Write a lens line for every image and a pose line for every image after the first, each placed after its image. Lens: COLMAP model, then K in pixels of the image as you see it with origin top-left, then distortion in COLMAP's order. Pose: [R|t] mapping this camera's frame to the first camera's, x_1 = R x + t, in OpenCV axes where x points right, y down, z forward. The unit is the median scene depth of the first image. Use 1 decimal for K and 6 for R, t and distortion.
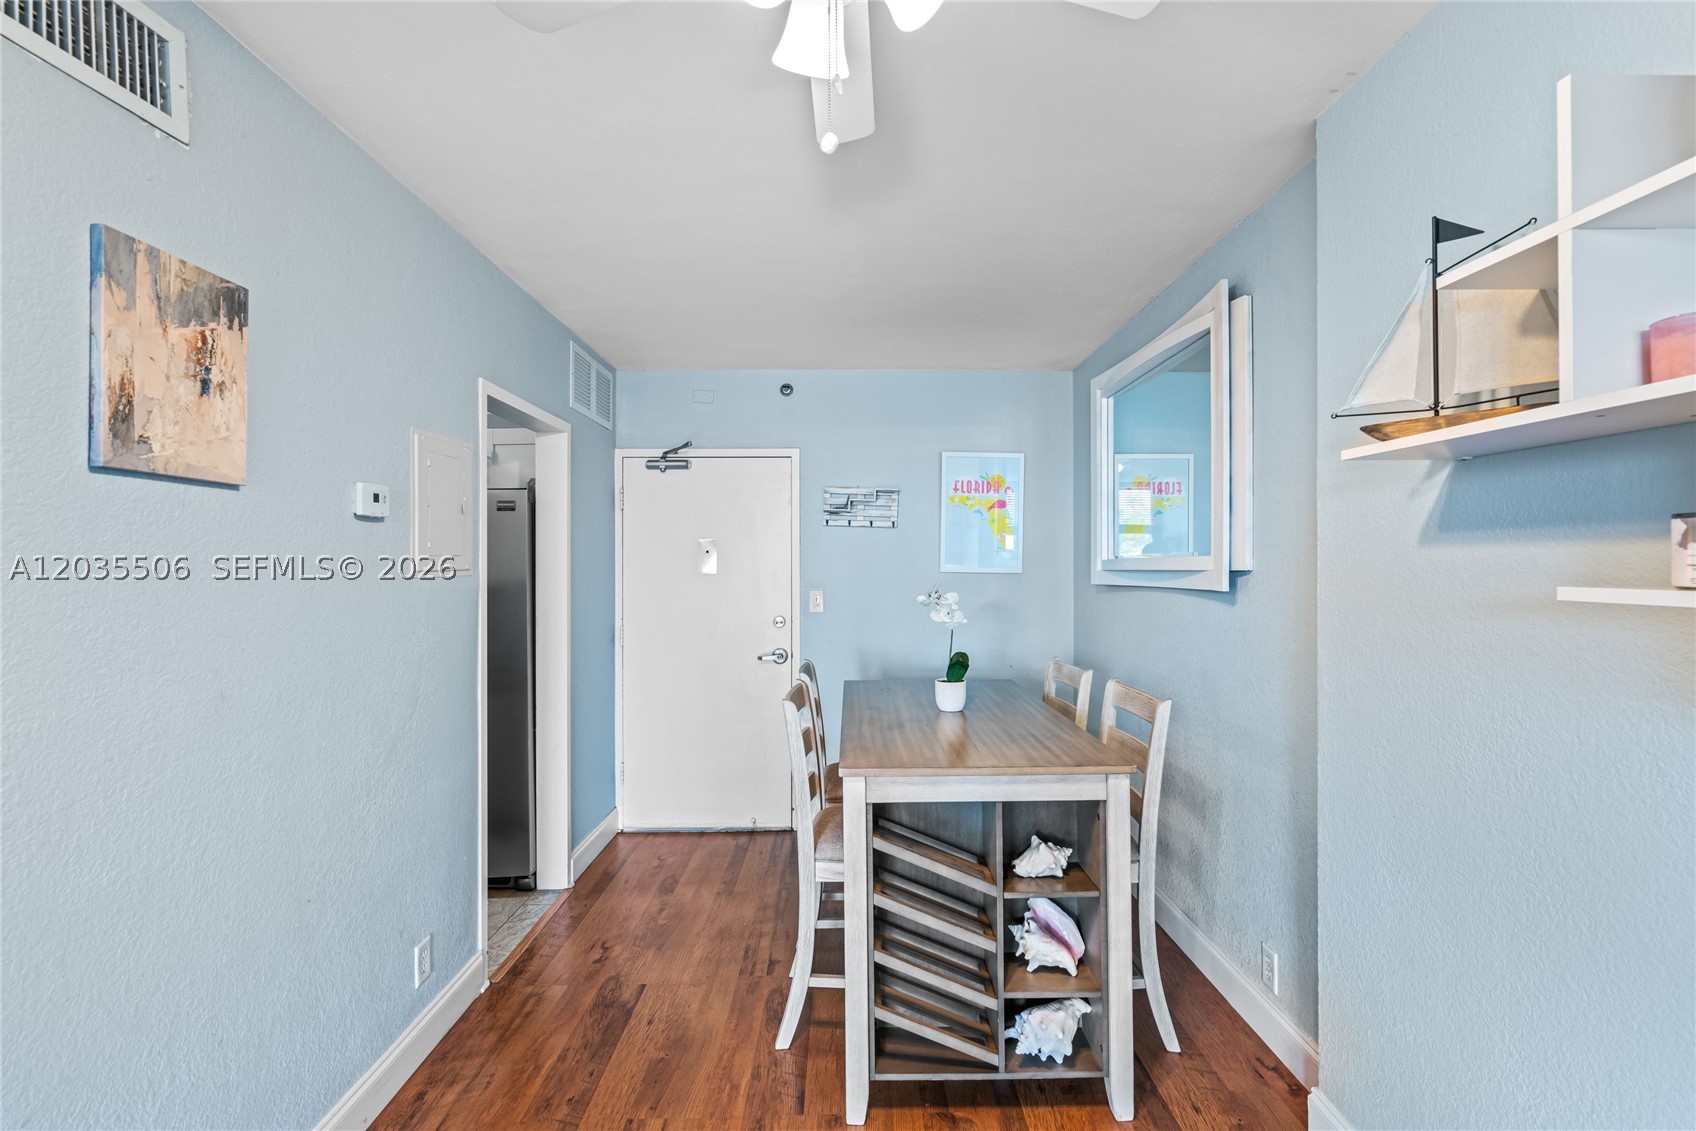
lens RADIAL K [[762.7, 0, 852.4], [0, 762.7, 560.3], [0, 0, 1]] dist [-0.012280, 0.007071]
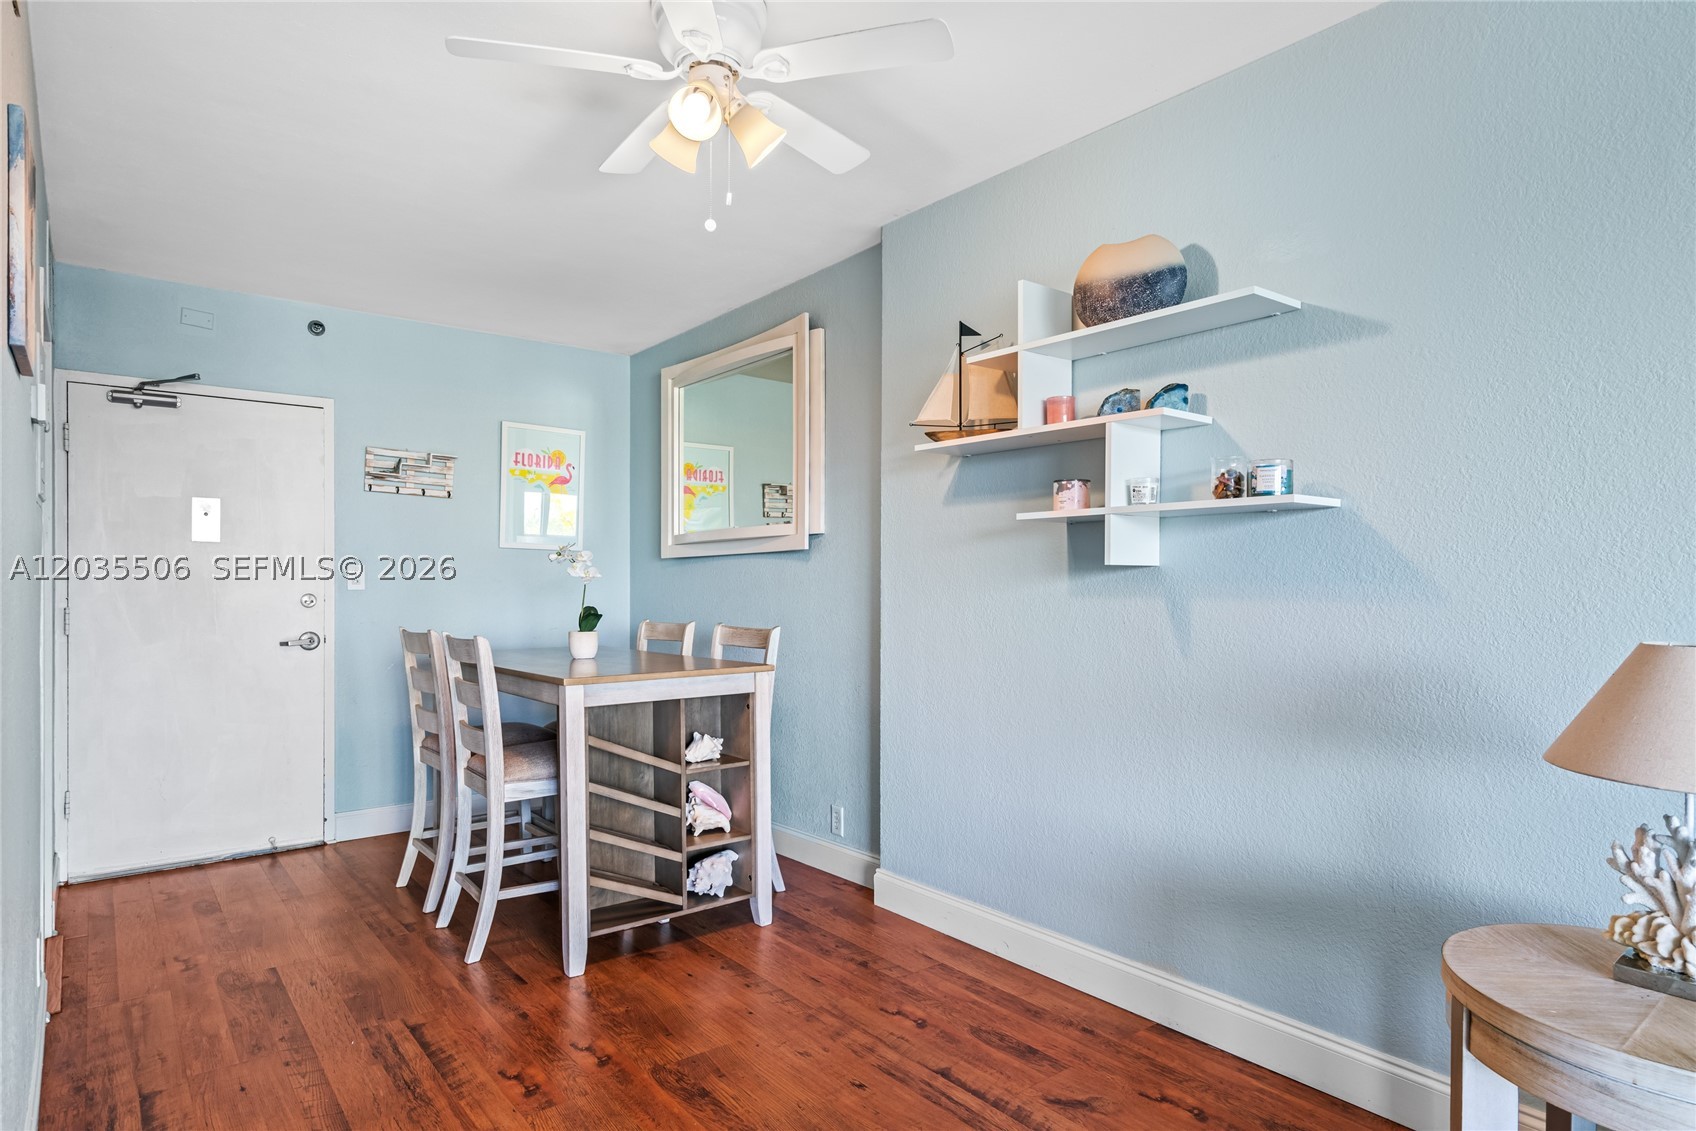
lens RADIAL K [[952.2, 0, 853.4], [0, 952.2, 588.2], [0, 0, 1]] dist [0.000167, 0.000077]
pose [[0.788521, -0.000129, 0.615008, -0.435047], [-0.005484, 0.999959, 0.007241, 0.089978], [-0.614983, -0.009082, 0.788488, -0.336679]]
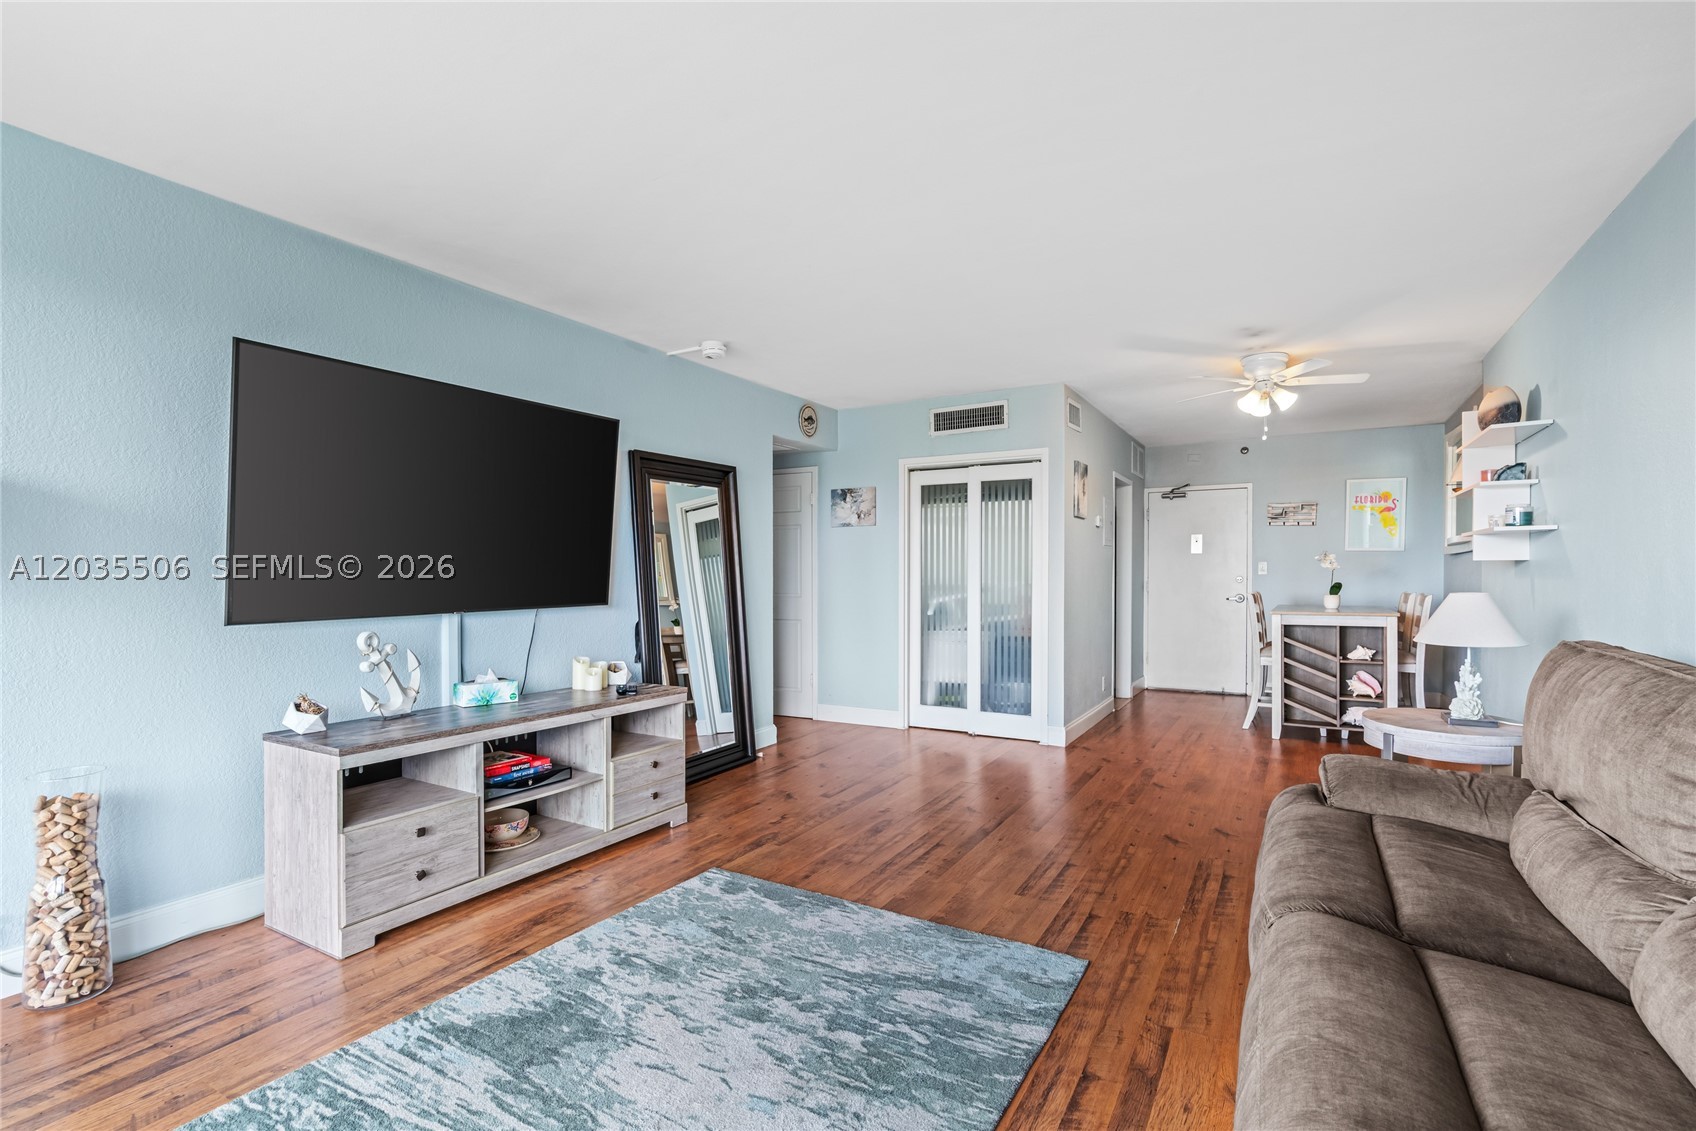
lens RADIAL K [[775.6, 0, 846.8], [0, 775.6, 588.5], [0, 0, 1]] dist [-0.013601, 0.000242]
pose [[0.856788, 0.010376, -0.515564, 0.084115], [0.003243, 0.999669, 0.025508, 0.084835], [0.515658, -0.023527, 0.856471, -1.704406]]
